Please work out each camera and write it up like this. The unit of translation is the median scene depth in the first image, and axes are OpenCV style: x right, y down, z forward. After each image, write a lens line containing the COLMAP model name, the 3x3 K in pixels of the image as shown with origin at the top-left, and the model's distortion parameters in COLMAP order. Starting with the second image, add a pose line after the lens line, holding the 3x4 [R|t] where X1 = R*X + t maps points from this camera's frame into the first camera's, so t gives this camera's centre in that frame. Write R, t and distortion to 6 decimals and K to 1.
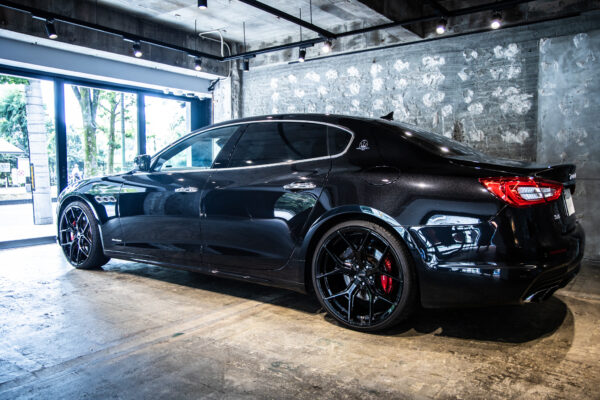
lens RADIAL K [[471.8, 0, 302.0], [0, 471.8, 203.5], [0, 0, 1]] dist [-0.064166, 0.091756]
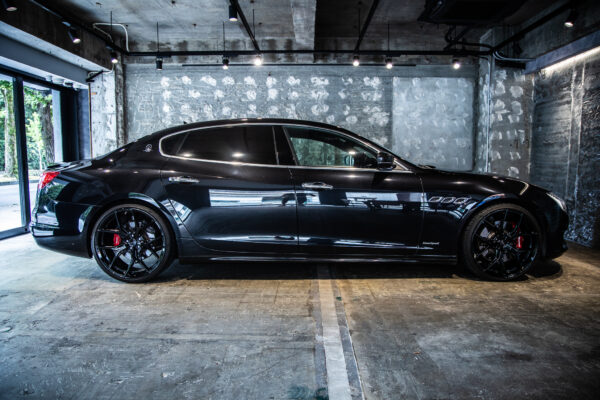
lens RADIAL K [[419.7, 0, 303.4], [0, 419.7, 201.8], [0, 0, 1]] dist [-0.091265, 0.070997]
pose [[0.816372, -0.051117, 0.575260, -0.470503], [0.035909, 0.998641, 0.037778, -0.011801], [-0.576409, -0.010184, 0.817098, 0.068510]]
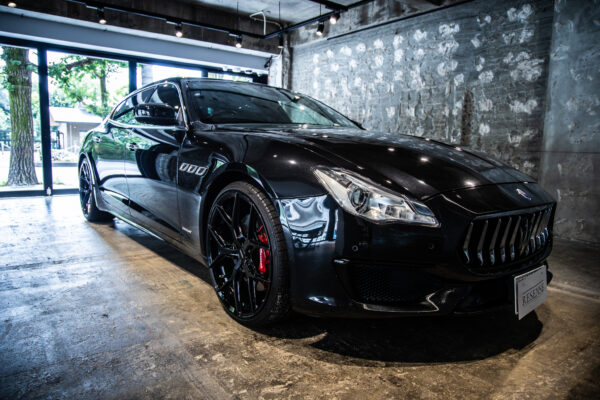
lens RADIAL K [[419.7, 0, 303.4], [0, 419.7, 201.8], [0, 0, 1]] dist [-0.091265, 0.070997]
pose [[0.958250, 0.067147, -0.277935, 0.264799], [-0.051800, 0.996718, 0.062207, 0.018182], [0.281200, -0.045213, 0.958584, 0.081731]]
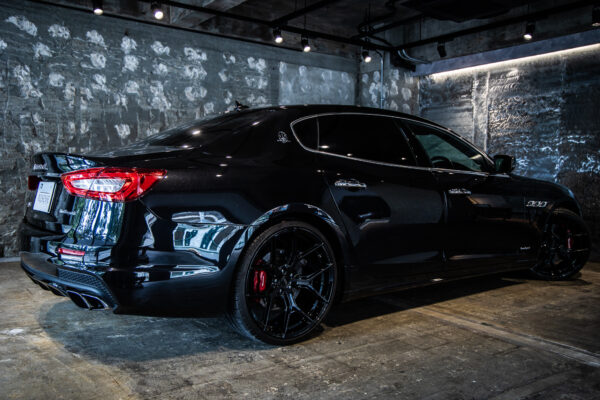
lens RADIAL K [[532.9, 0, 300.2], [0, 532.9, 201.3], [0, 0, 1]] dist [-0.022605, 0.105723]
pose [[0.309223, -0.044028, 0.949970, -0.739065], [0.048639, 0.998353, 0.030438, -0.026565], [-0.949745, 0.036793, 0.310855, 0.490512]]
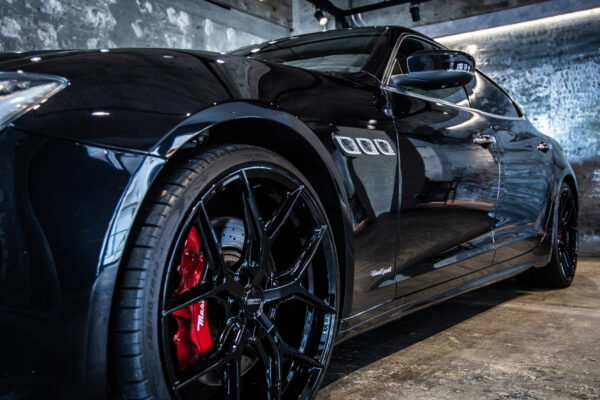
lens RADIAL K [[611.4, 0, 301.7], [0, 611.4, 201.3], [0, 0, 1]] dist [0.001812, 0.165719]
pose [[-0.012649, 0.005507, 0.999905, -0.621896], [0.083127, 0.996529, -0.004437, 0.019077], [-0.996459, 0.083063, -0.013063, 0.789728]]
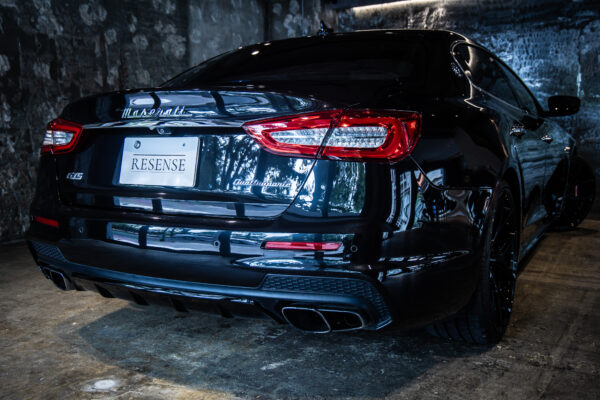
lens RADIAL K [[604.8, 0, 298.3], [0, 604.8, 198.2], [0, 0, 1]] dist [0.003992, 0.154189]
pose [[-0.075468, -0.108581, 0.991219, -0.687931], [0.076189, 0.990520, 0.114305, -0.038866], [-0.994233, 0.084146, -0.066480, 0.827326]]
